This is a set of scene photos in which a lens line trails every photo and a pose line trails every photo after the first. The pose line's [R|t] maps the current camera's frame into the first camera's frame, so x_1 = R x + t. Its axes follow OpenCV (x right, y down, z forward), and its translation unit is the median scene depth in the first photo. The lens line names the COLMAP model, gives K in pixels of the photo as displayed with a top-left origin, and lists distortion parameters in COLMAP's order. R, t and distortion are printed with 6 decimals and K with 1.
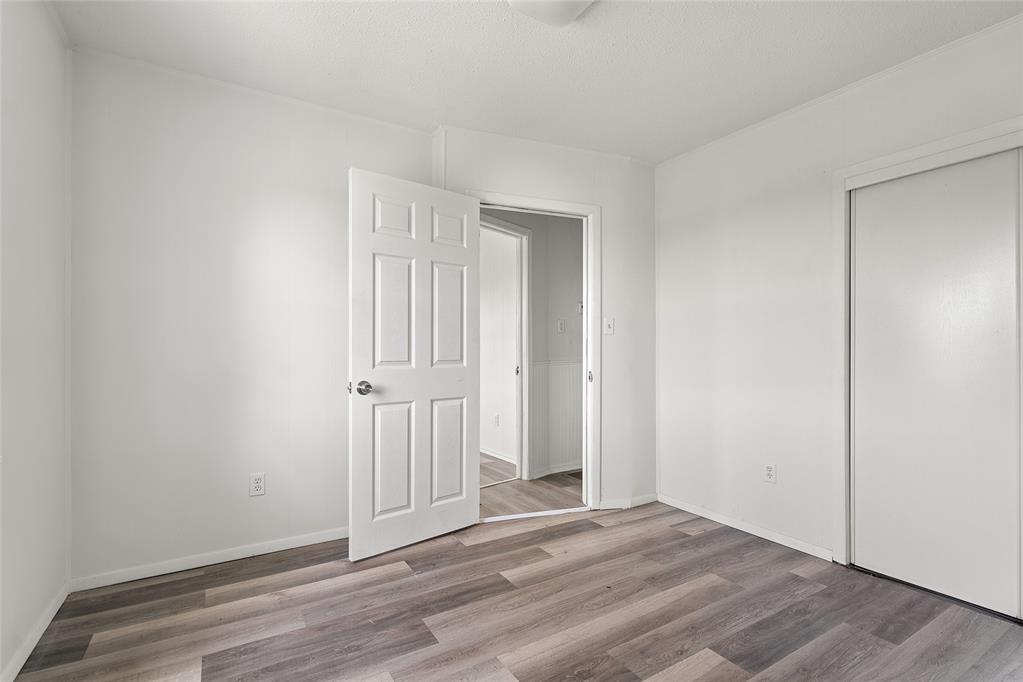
lens RADIAL K [[477.6, 0, 511.6], [0, 477.6, 342.6], [0, 0, 1]] dist [0.000471, -0.000828]
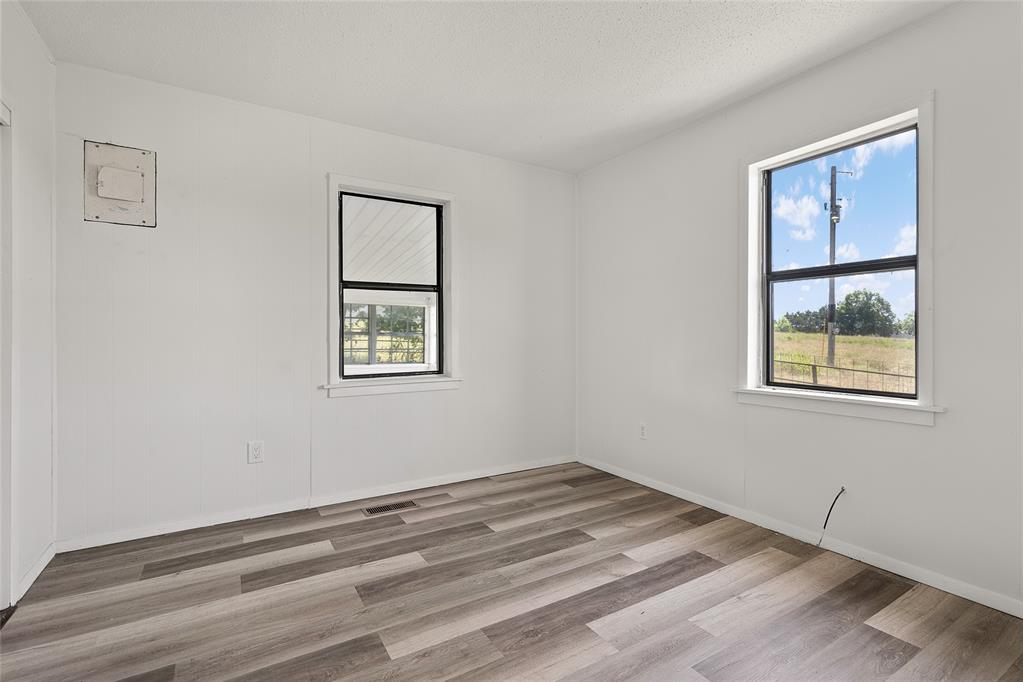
lens RADIAL K [[477.6, 0, 508.5], [0, 477.6, 337.0], [0, 0, 1]] dist [0.000471, -0.000828]
pose [[-0.999992, -0.001210, 0.003682, 0.189360], [-0.001254, 0.999929, -0.011875, 0.033974], [-0.003667, -0.011880, -0.999923, 1.967607]]
